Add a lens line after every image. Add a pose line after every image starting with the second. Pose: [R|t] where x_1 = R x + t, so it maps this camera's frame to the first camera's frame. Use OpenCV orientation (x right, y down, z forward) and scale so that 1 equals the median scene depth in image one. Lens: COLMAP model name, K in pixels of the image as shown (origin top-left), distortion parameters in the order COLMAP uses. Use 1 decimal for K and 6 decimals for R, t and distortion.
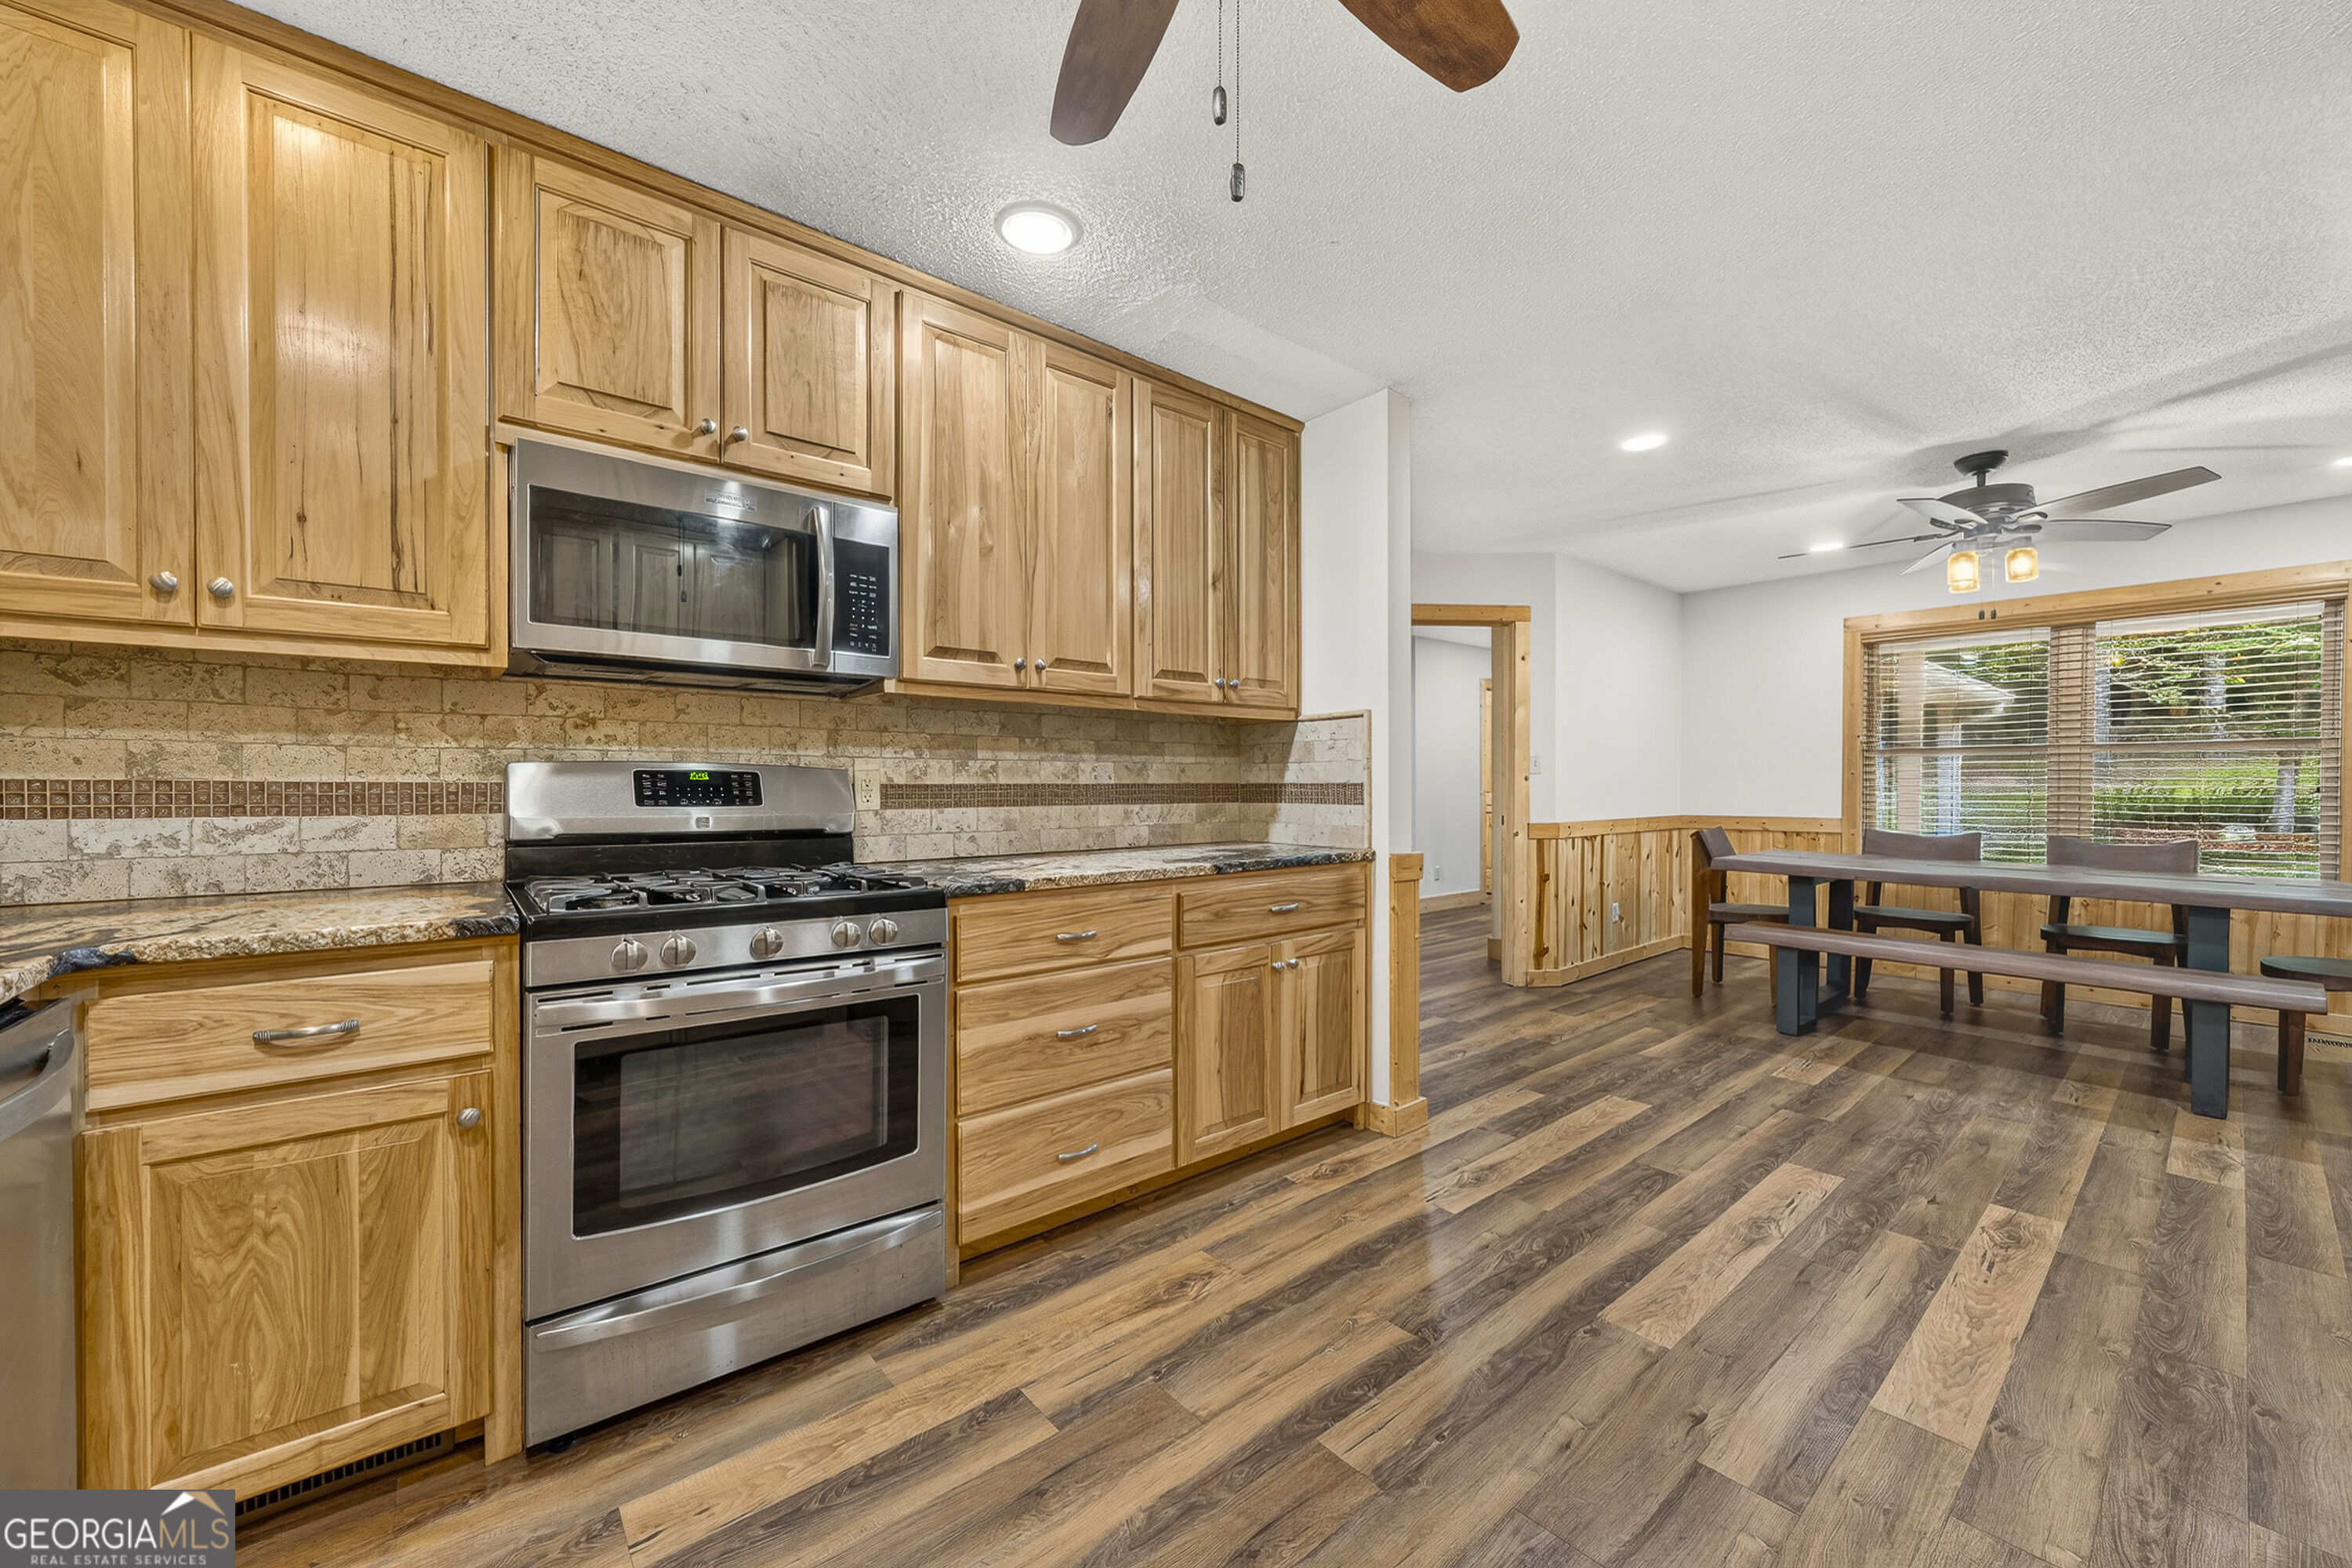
lens RADIAL K [[862.6, 0, 1175.1], [0, 862.6, 787.7], [0, 0, 1]] dist [-0.007264, -0.000207]
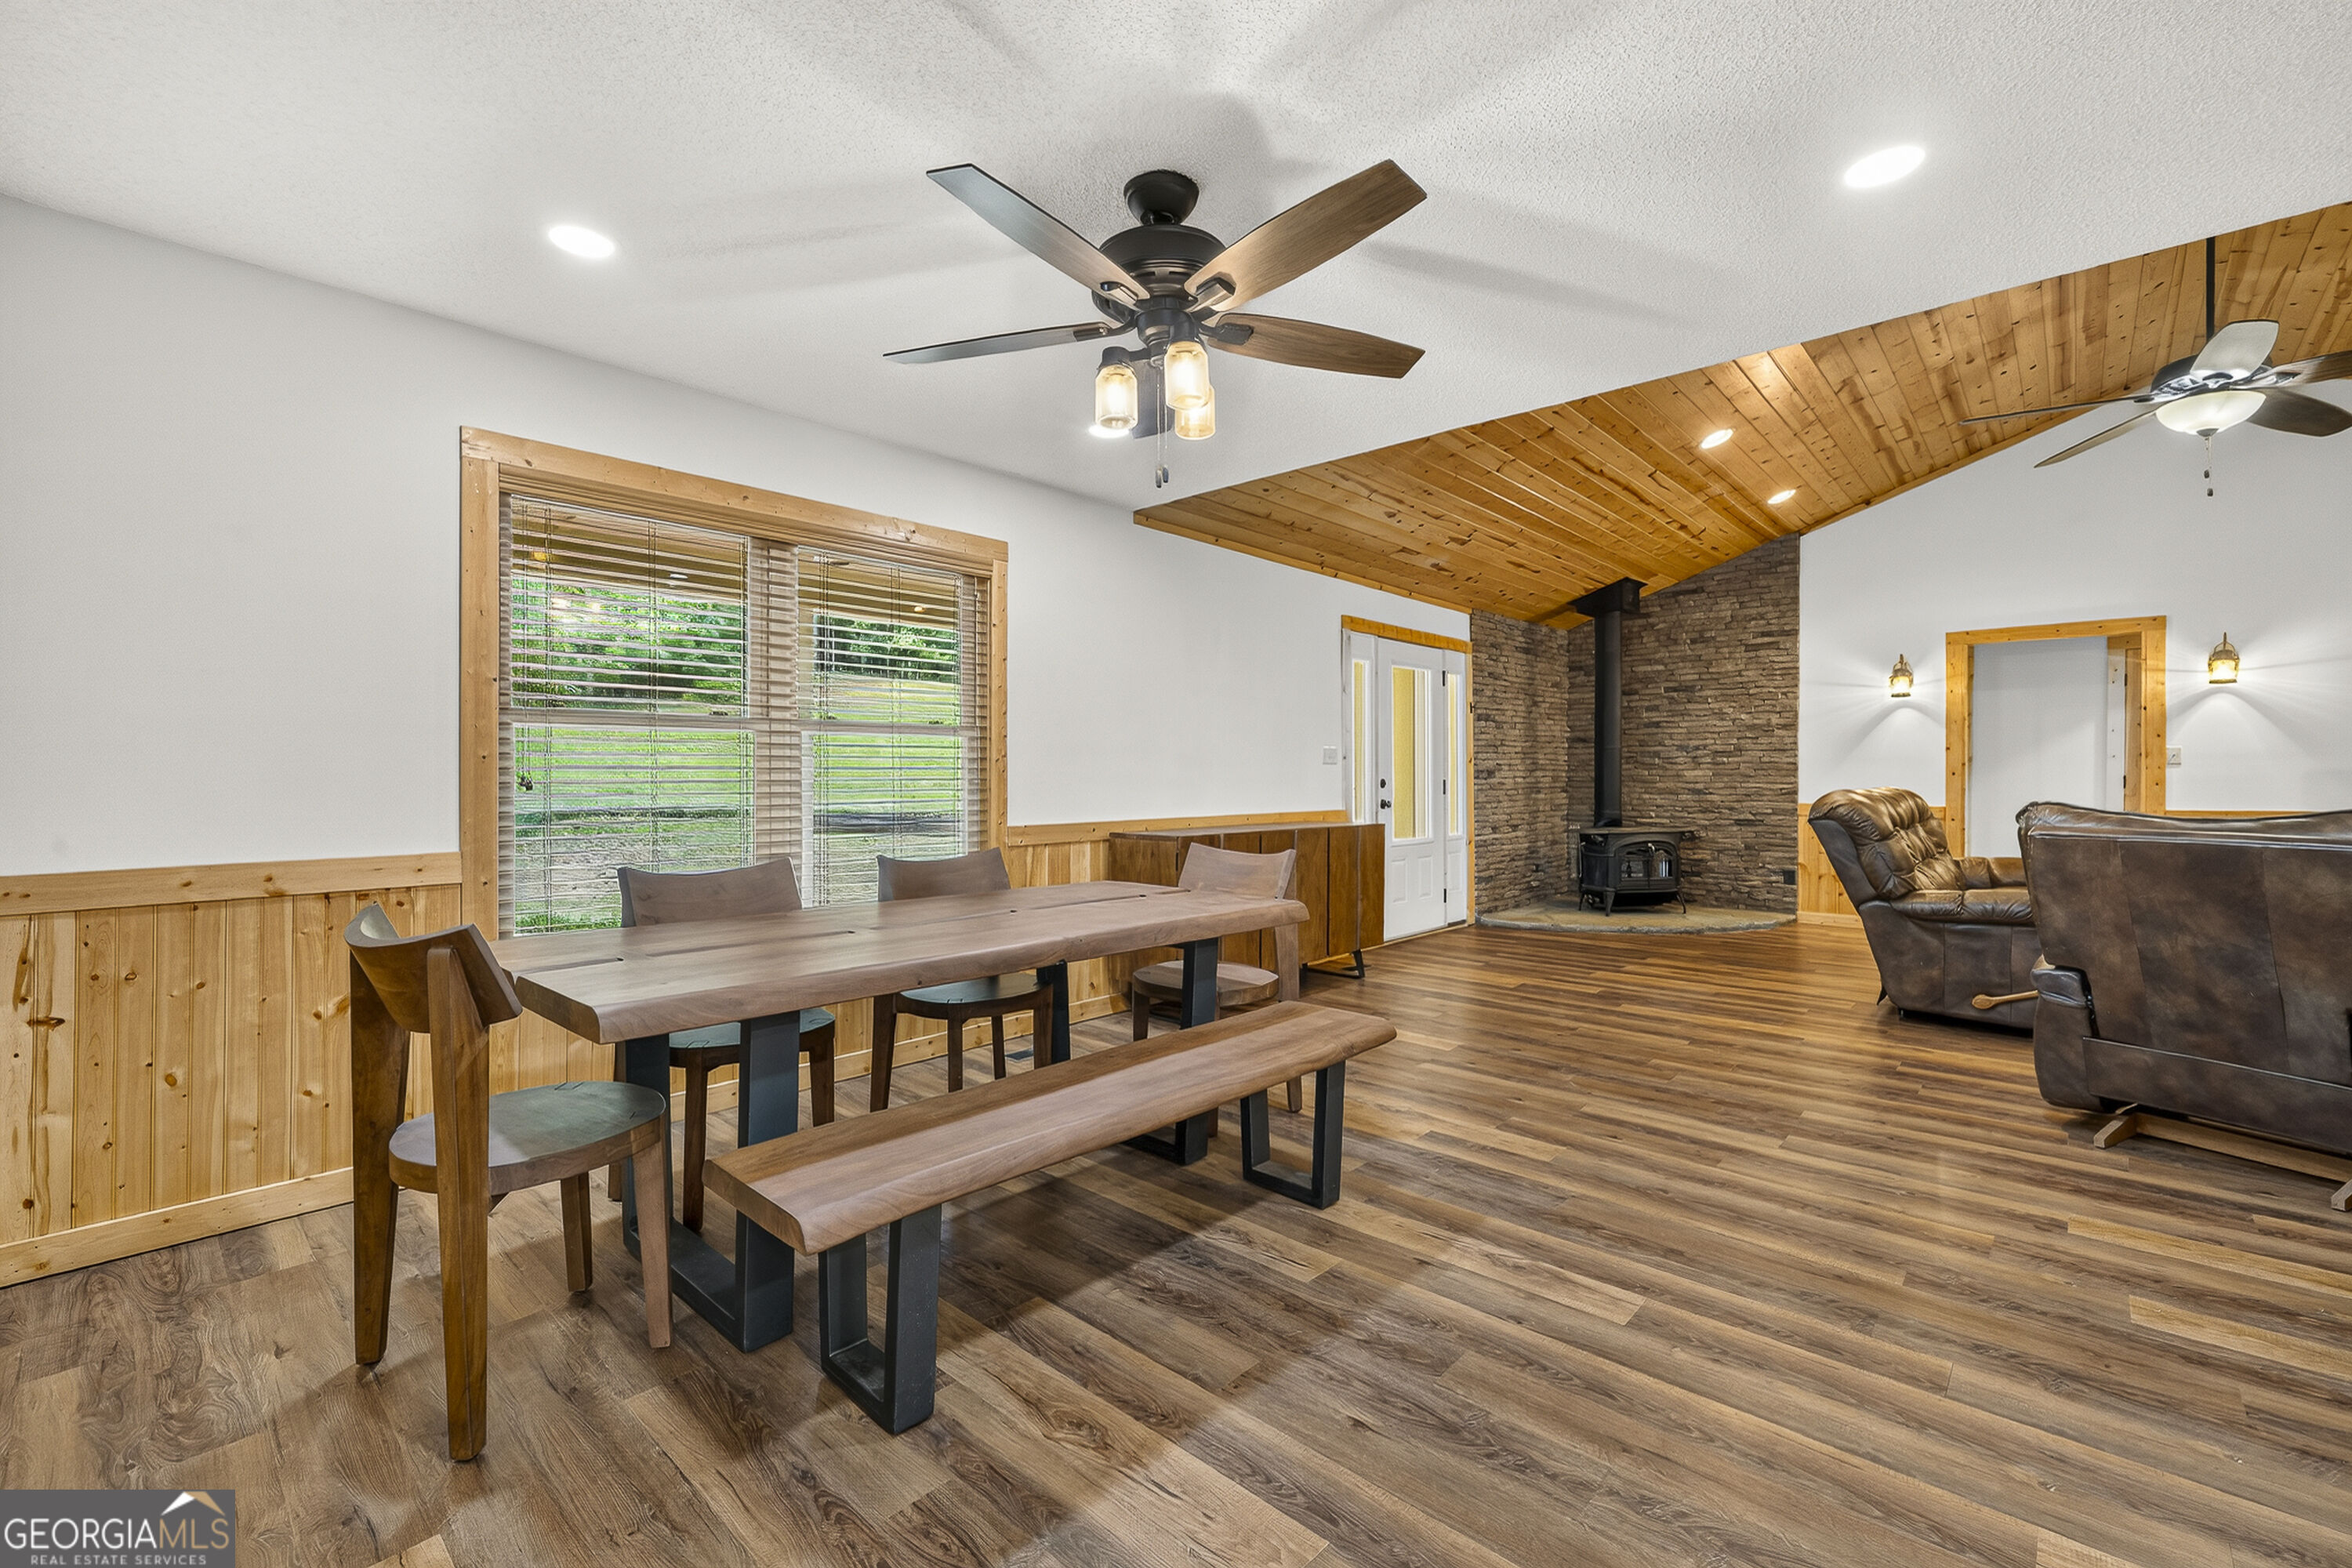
lens RADIAL K [[992.9, 0, 1171.7], [0, 992.9, 781.2], [0, 0, 1]] dist [-0.003095, 0.000168]
pose [[-0.127626, -0.007051, 0.991797, 0.331622], [0.011108, 0.999902, 0.008539, -0.006801], [-0.991760, 0.012107, -0.127535, 1.210962]]
